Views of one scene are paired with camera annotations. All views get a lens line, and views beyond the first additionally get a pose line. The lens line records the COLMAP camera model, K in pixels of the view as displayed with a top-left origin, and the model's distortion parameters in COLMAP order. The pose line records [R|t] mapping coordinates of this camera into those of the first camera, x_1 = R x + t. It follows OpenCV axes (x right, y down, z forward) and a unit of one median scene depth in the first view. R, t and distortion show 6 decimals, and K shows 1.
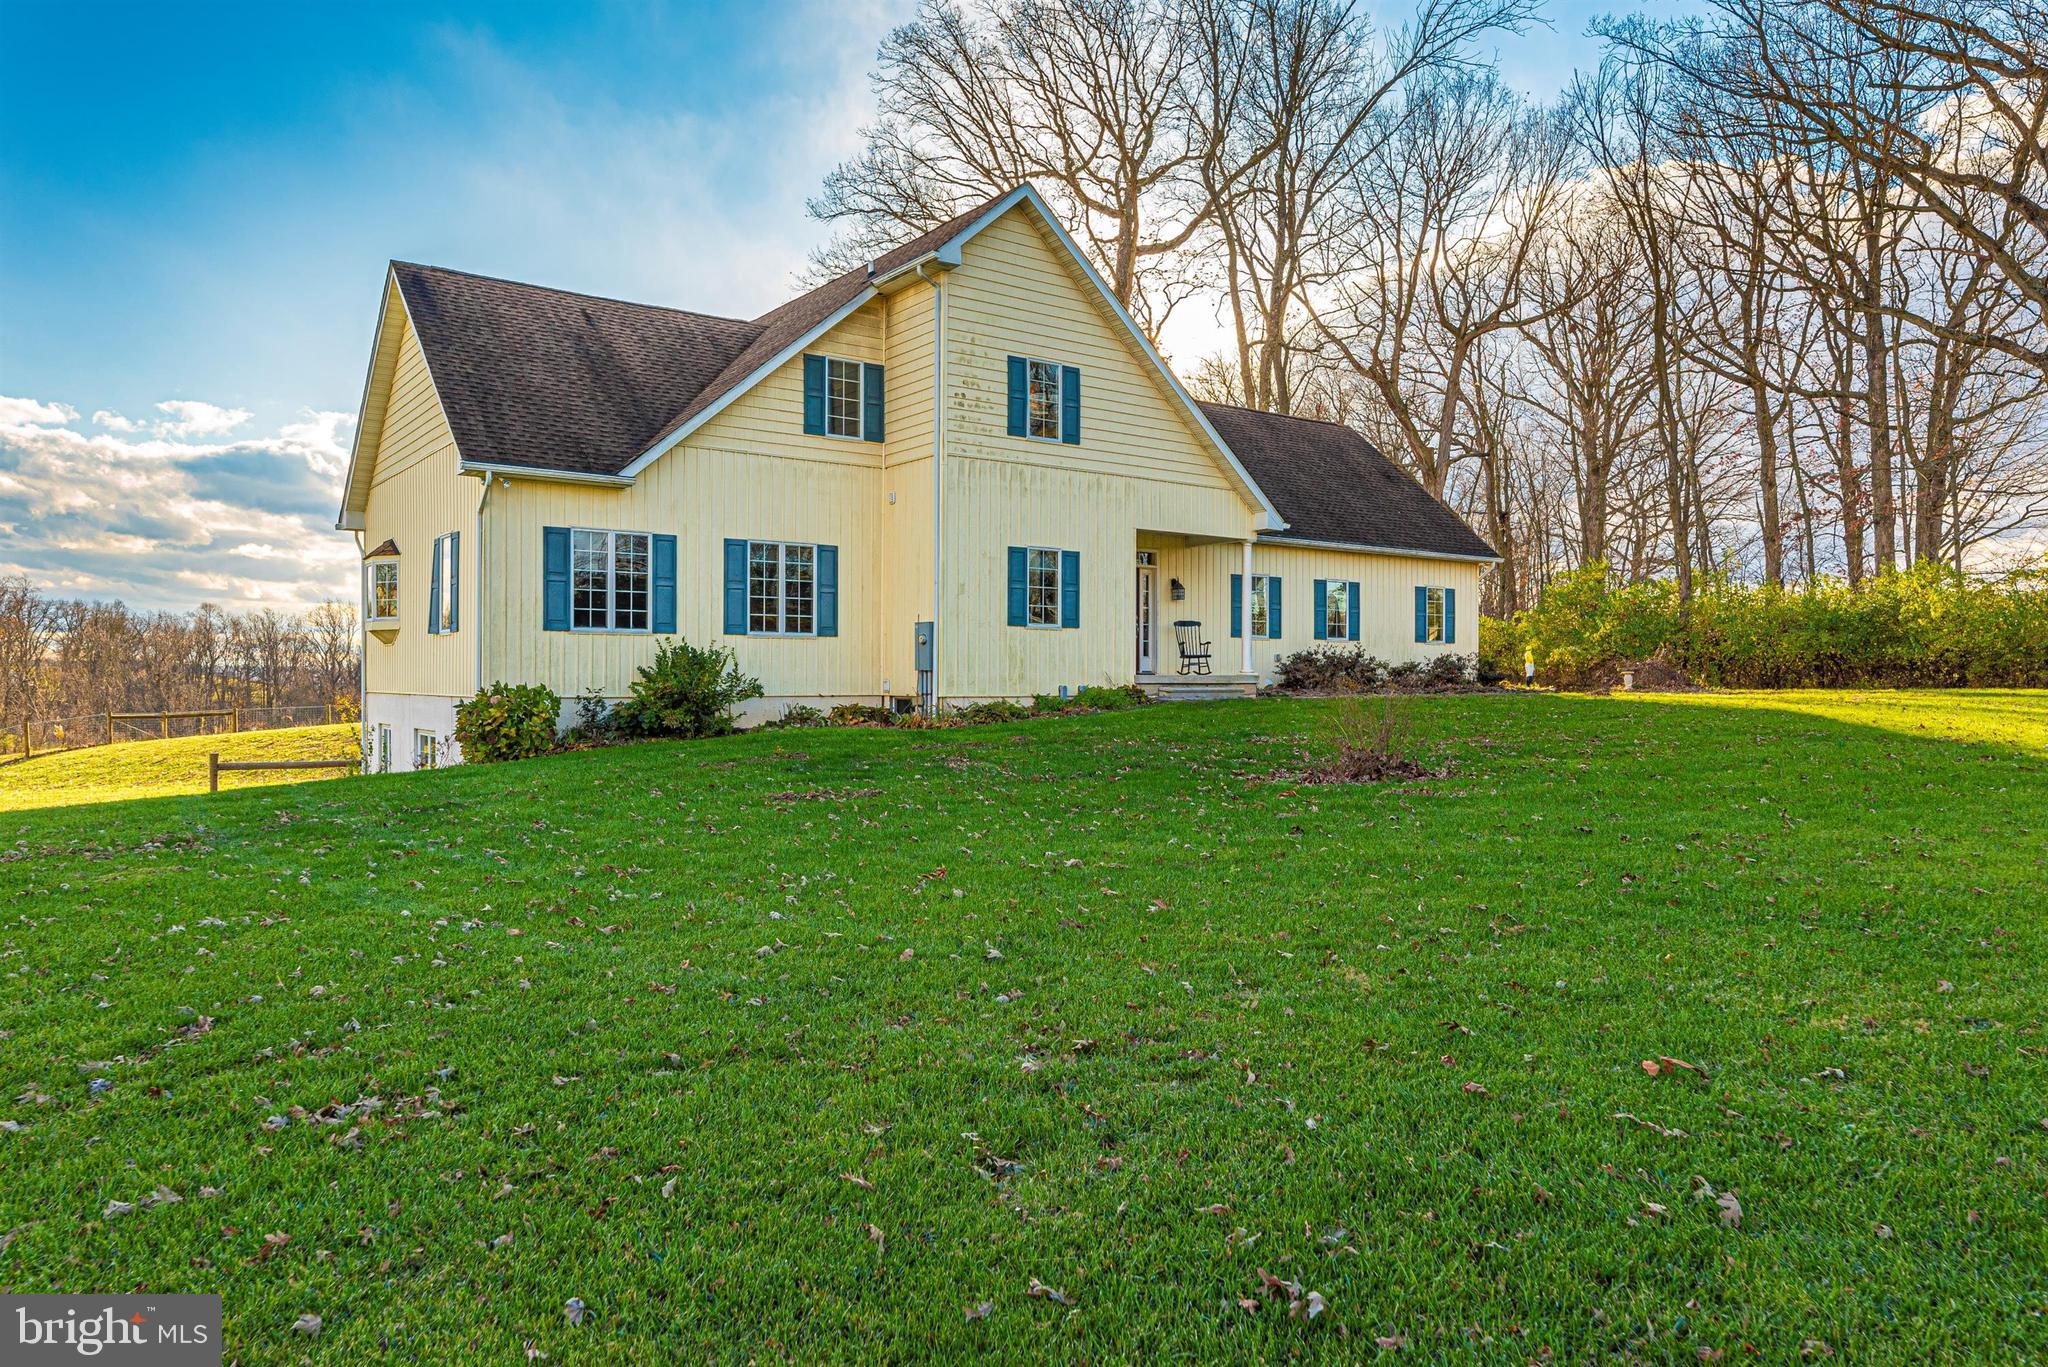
lens RADIAL K [[1245.5, 0, 1032.1], [0, 1245.5, 685.2], [0, 0, 1]] dist [0.006878, 0.000792]
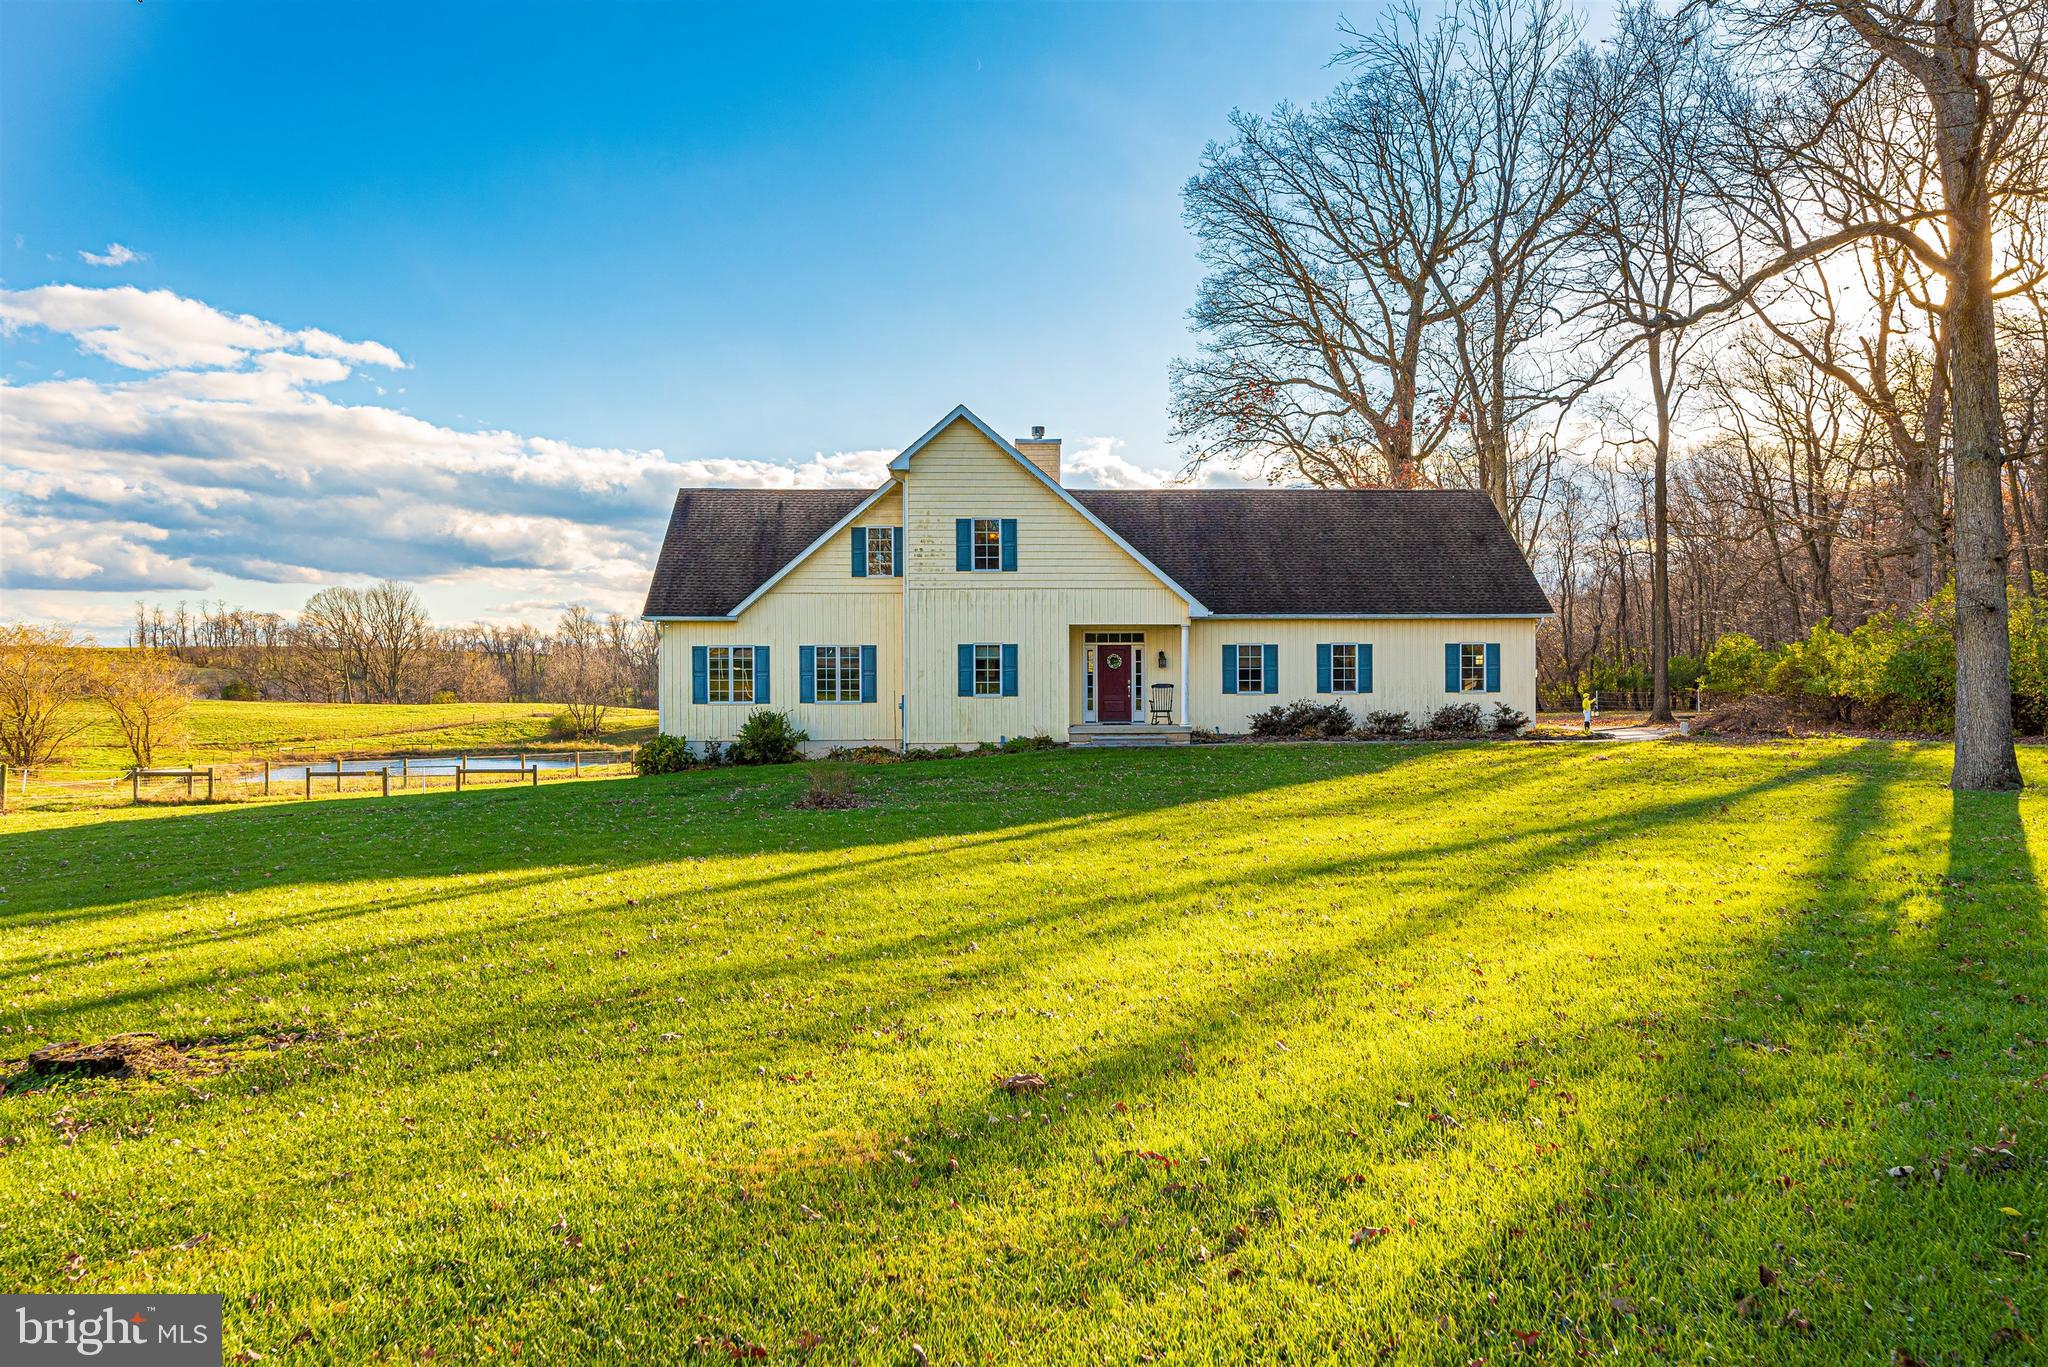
lens RADIAL K [[1245.5, 0, 1106.1], [0, 1245.5, 713.4], [0, 0, 1]] dist [0.006878, 0.000792]
pose [[0.856210, 0.011205, -0.516506, 0.917317], [0.001438, 0.999709, 0.024071, -0.063123], [0.516626, -0.021353, 0.855945, -0.207876]]
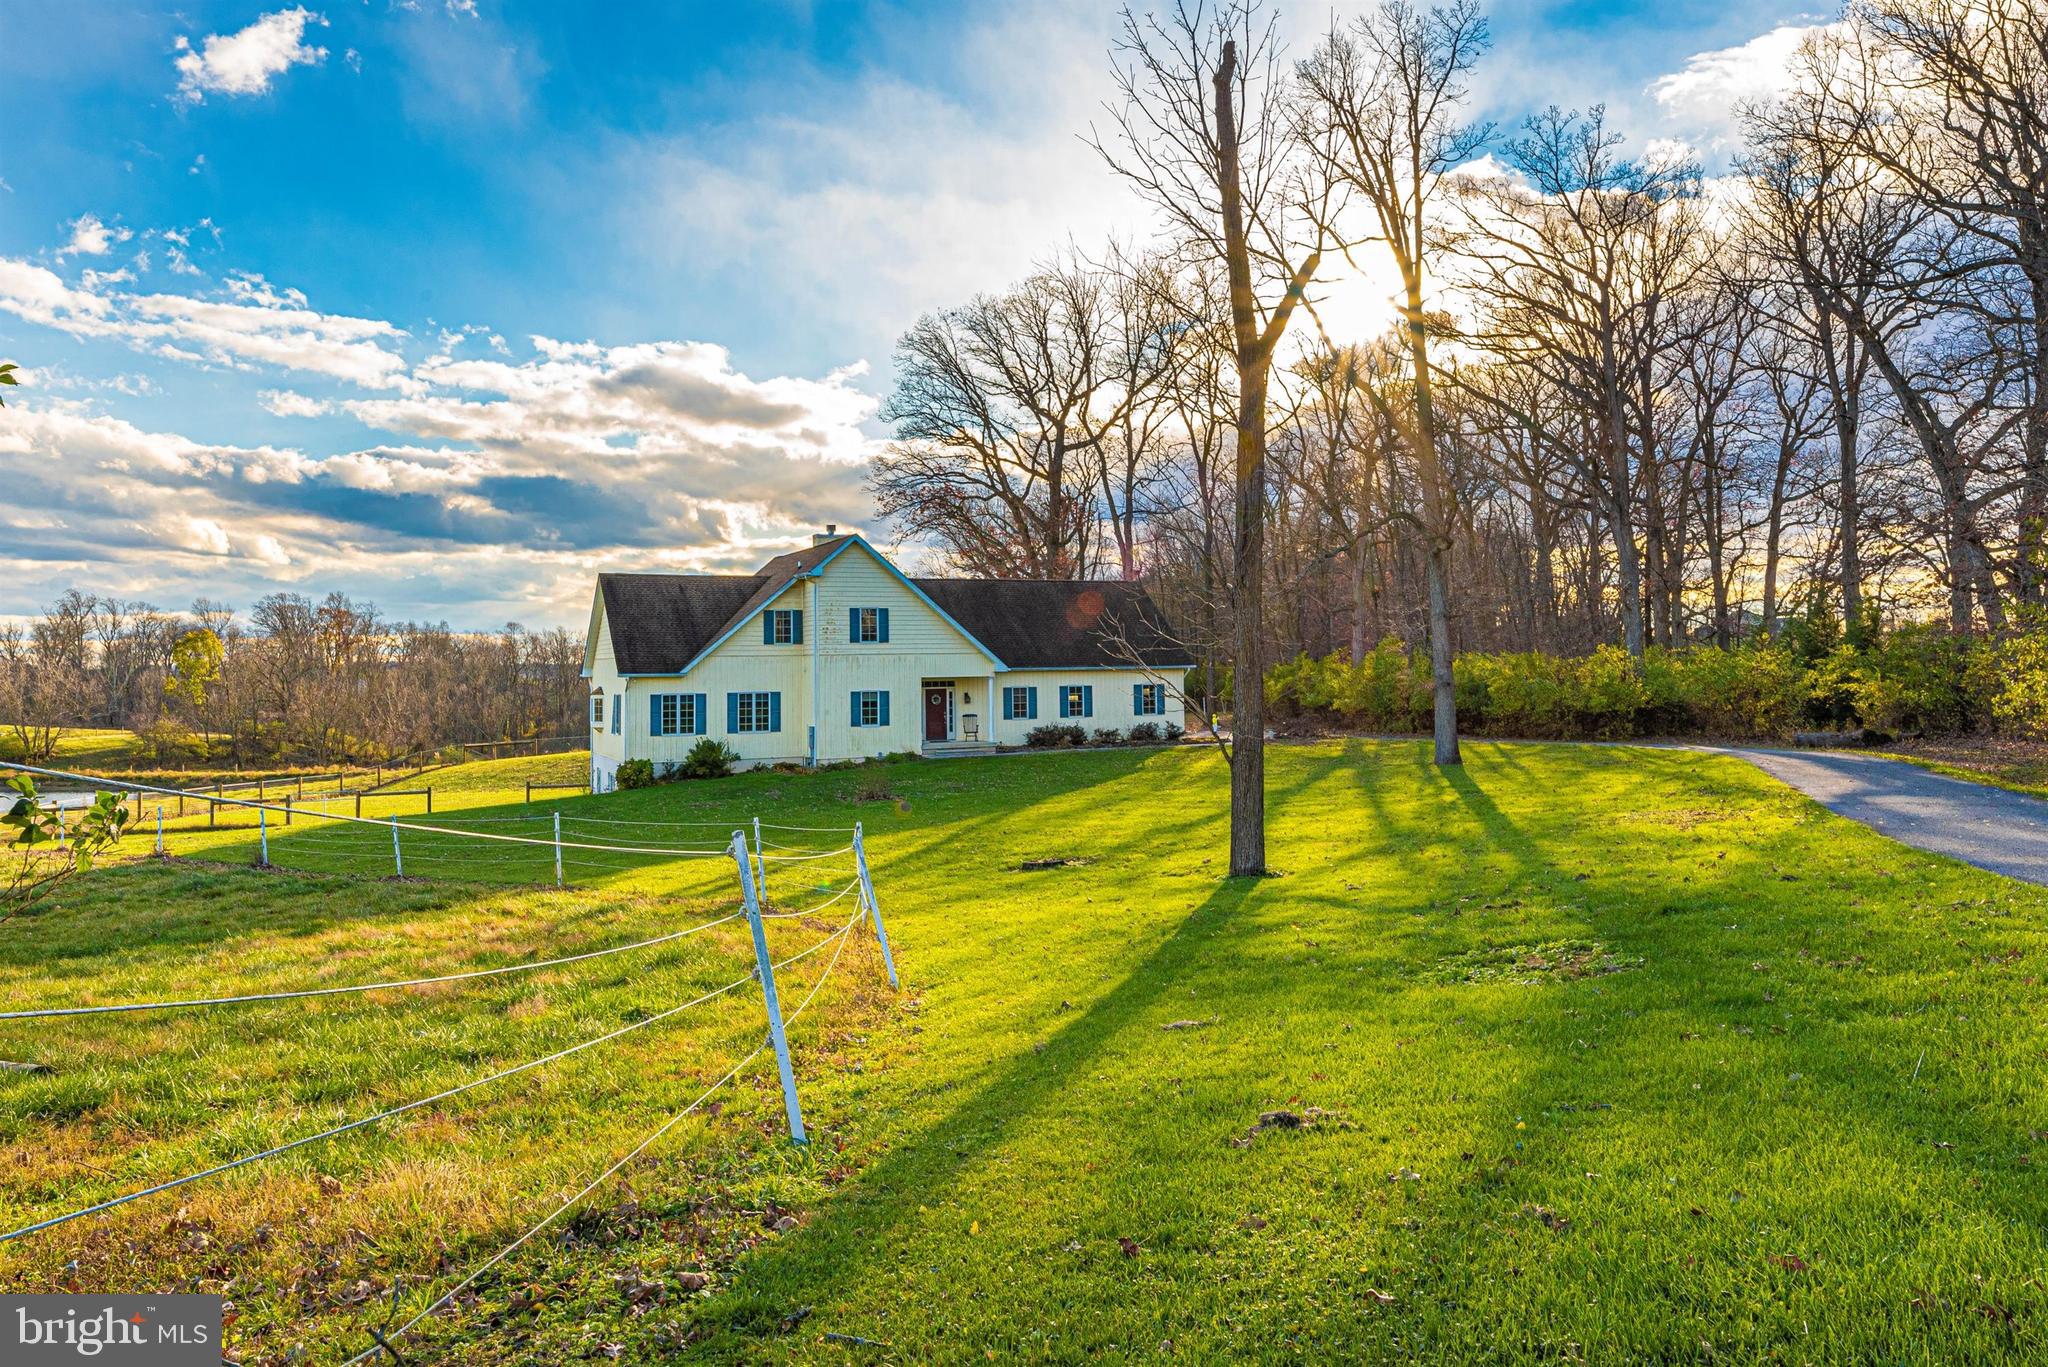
lens RADIAL K [[1245.5, 0, 1067.2], [0, 1245.5, 634.8], [0, 0, 1]] dist [0.006878, 0.000792]
pose [[0.986554, -0.017979, -0.162445, 0.735559], [0.012320, 0.999284, -0.035775, -0.128267], [0.162972, 0.033293, 0.986069, -1.168194]]
